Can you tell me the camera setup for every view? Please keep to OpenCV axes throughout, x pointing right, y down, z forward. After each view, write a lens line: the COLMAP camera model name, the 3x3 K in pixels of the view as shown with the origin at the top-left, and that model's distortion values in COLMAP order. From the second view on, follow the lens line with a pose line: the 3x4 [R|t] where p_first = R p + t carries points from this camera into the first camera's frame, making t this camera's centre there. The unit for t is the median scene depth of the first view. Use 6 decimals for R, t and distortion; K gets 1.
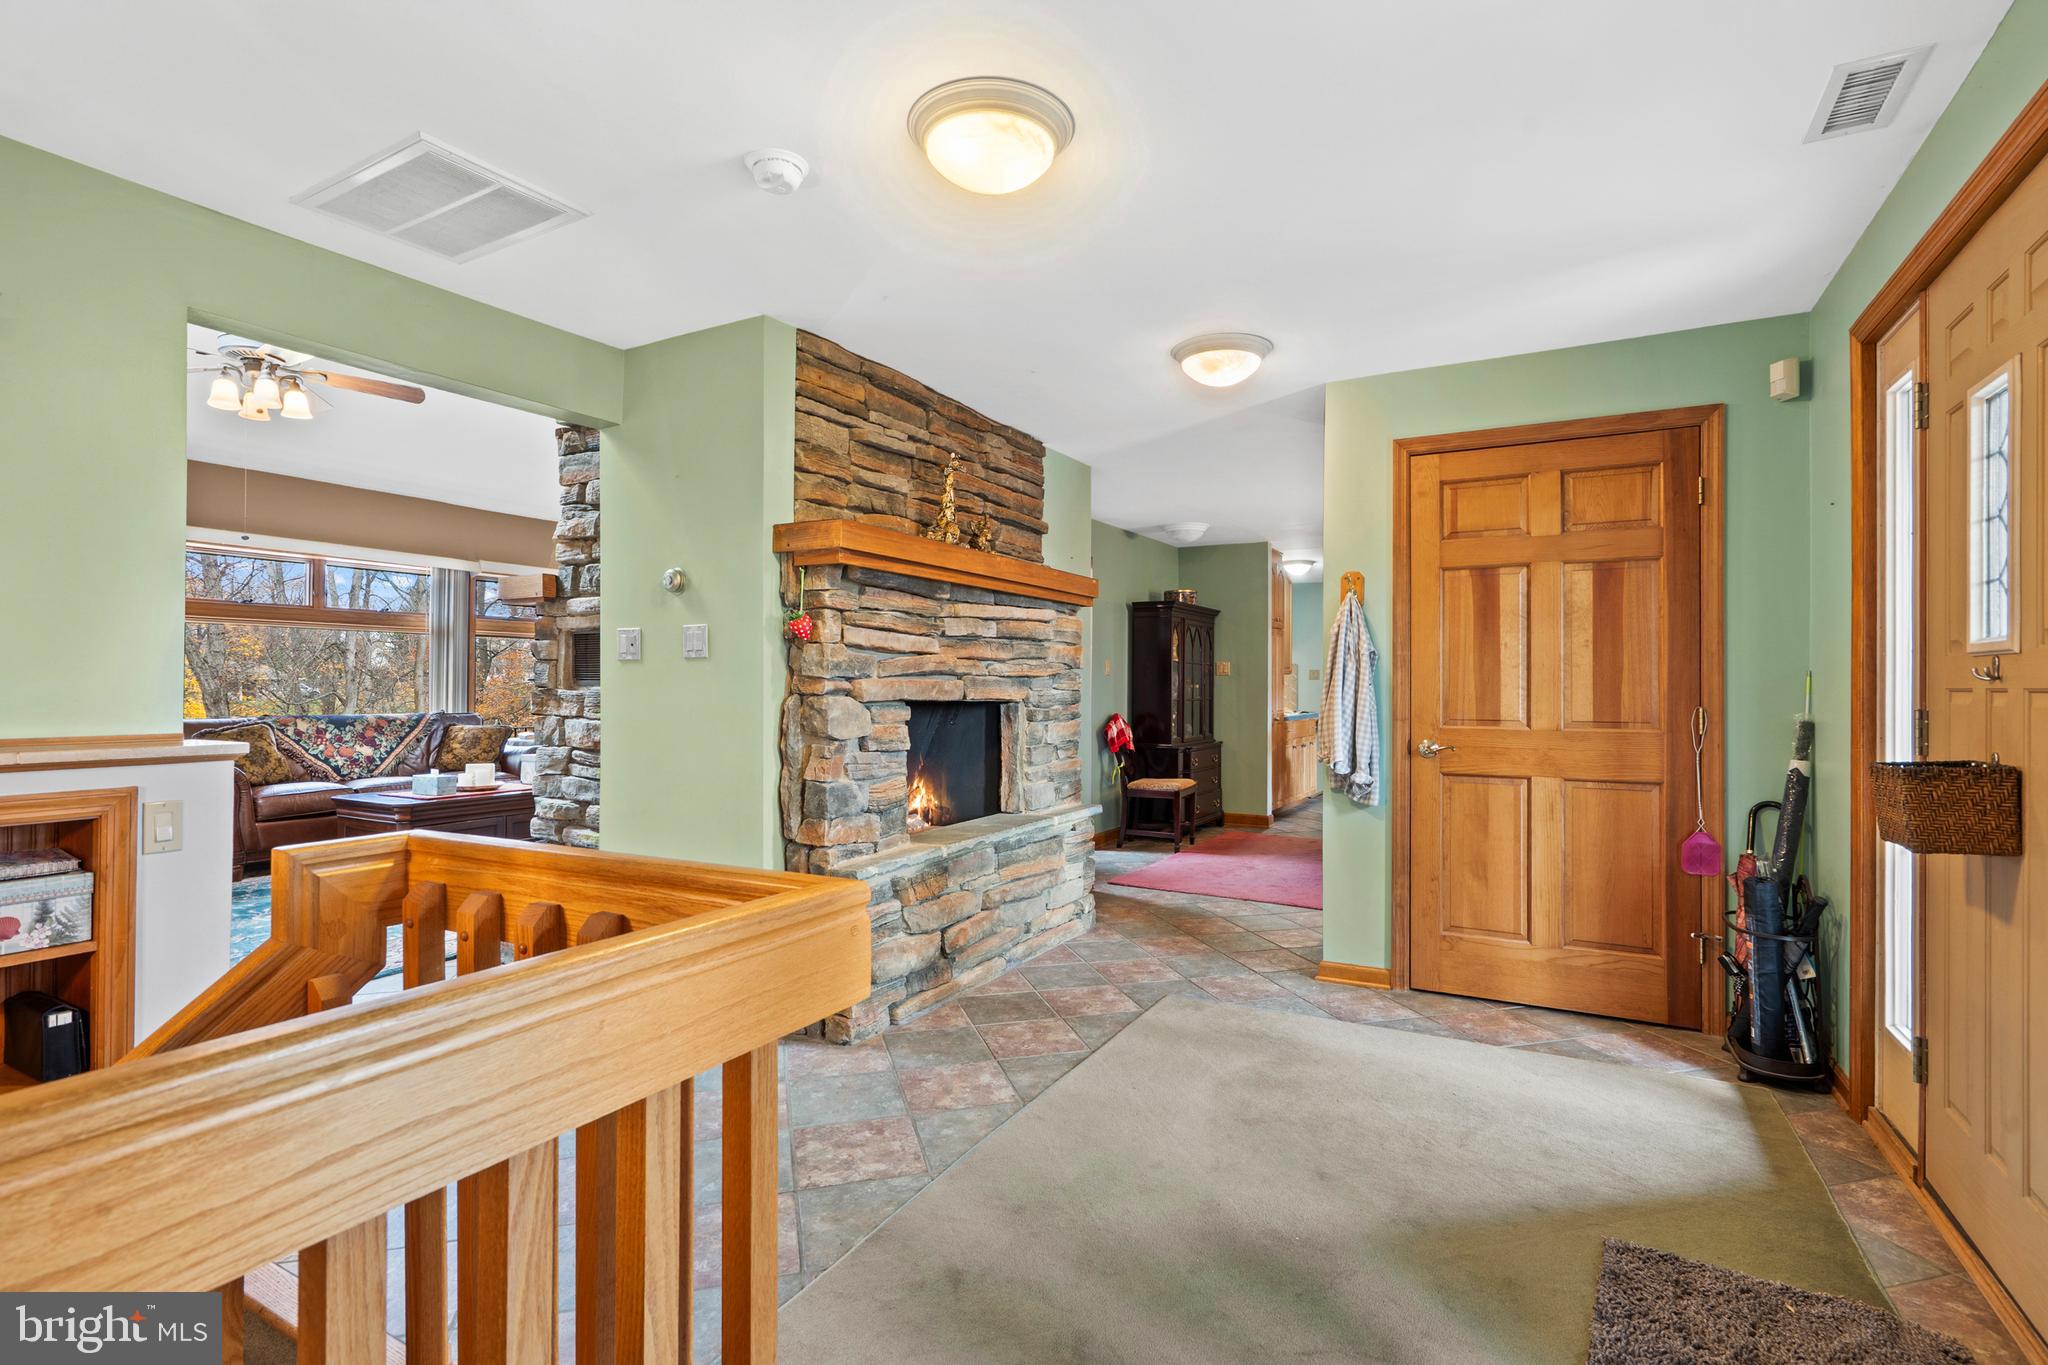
lens RADIAL K [[942.0, 0, 1025.4], [0, 942.0, 684.1], [0, 0, 1]] dist [-0.004008, 0.002615]
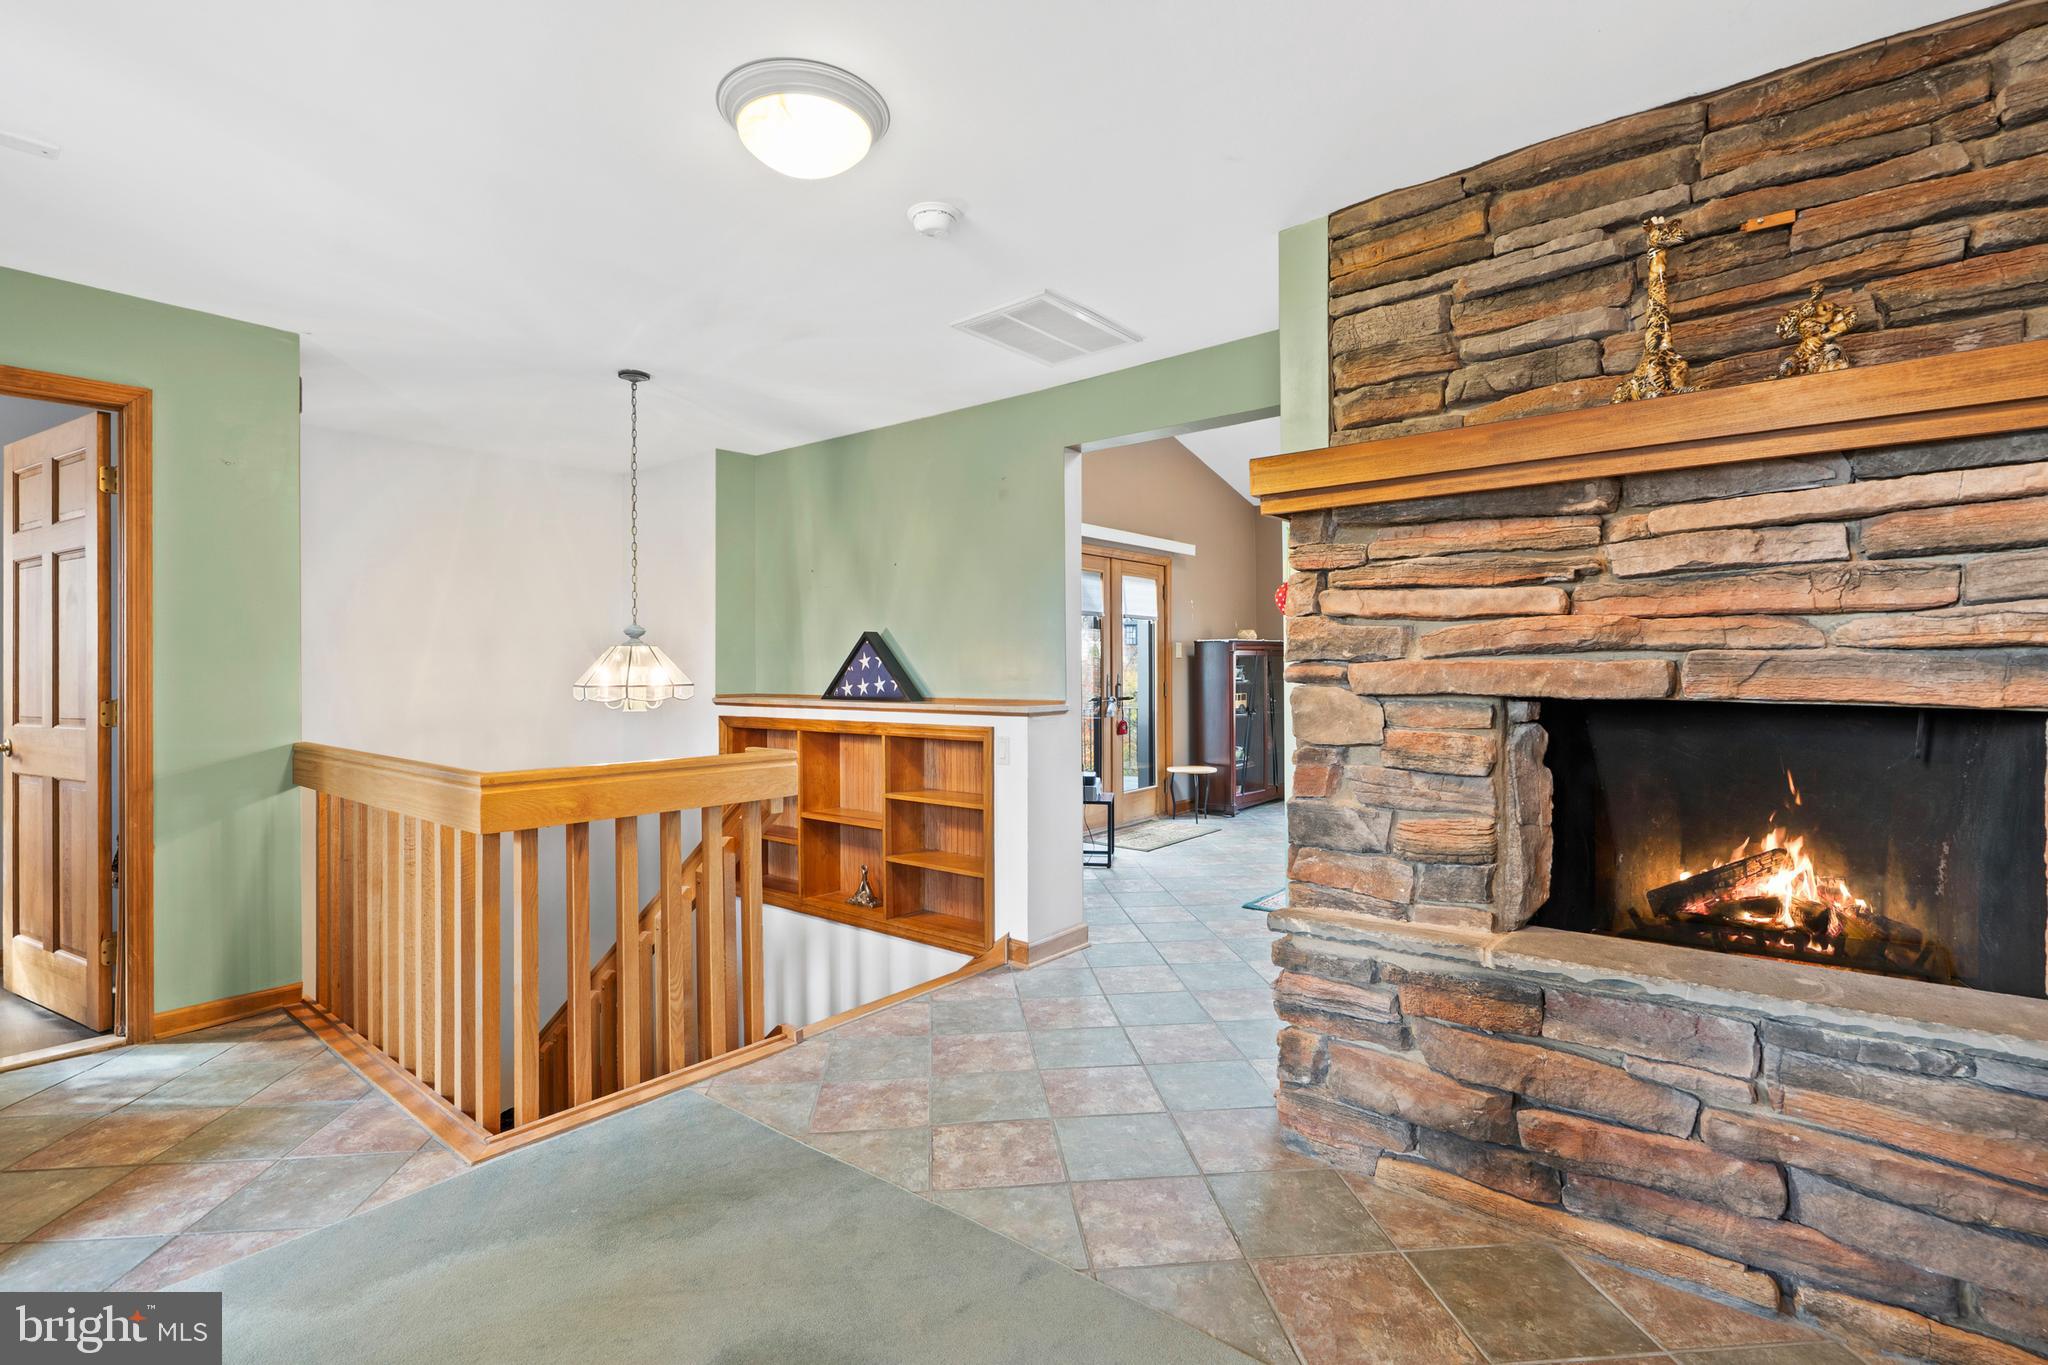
lens RADIAL K [[942.0, 0, 1032.1], [0, 942.0, 666.6], [0, 0, 1]] dist [-0.004008, 0.002615]
pose [[-0.158602, -0.003287, -0.987337, 0.521121], [0.006208, 0.999971, -0.004327, -0.000462], [0.987323, -0.006815, -0.158578, 0.804914]]
